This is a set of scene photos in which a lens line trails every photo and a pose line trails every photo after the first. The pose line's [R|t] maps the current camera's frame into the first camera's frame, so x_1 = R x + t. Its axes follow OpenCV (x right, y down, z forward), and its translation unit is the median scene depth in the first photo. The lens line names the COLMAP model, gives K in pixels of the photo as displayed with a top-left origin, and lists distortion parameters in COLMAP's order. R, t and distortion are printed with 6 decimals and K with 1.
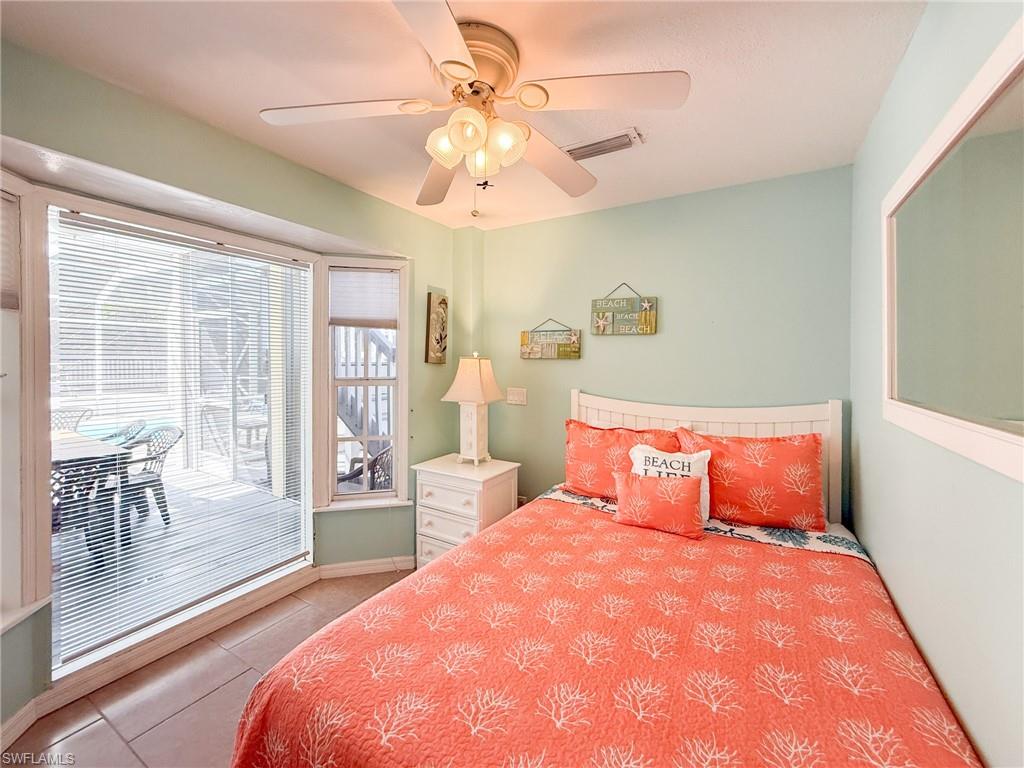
lens RADIAL K [[420.3, 0, 498.4], [0, 420.3, 358.4], [0, 0, 1]] dist [0.000387, 0.000296]
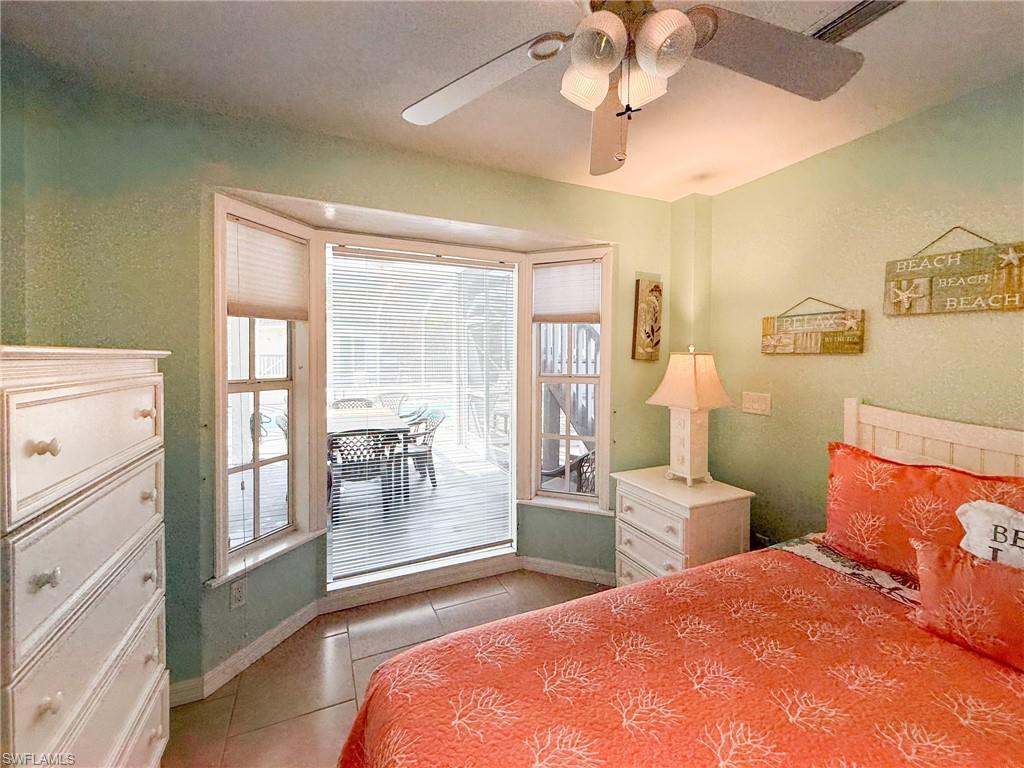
lens RADIAL K [[409.2, 0, 496.5], [0, 409.2, 363.0], [0, 0, 1]] dist [0.000161, 0.000127]
pose [[0.821660, 0.004272, -0.569962, 0.090679], [0.004997, 0.999879, 0.014699, 0.004202], [0.569956, -0.014926, 0.821539, 0.138960]]
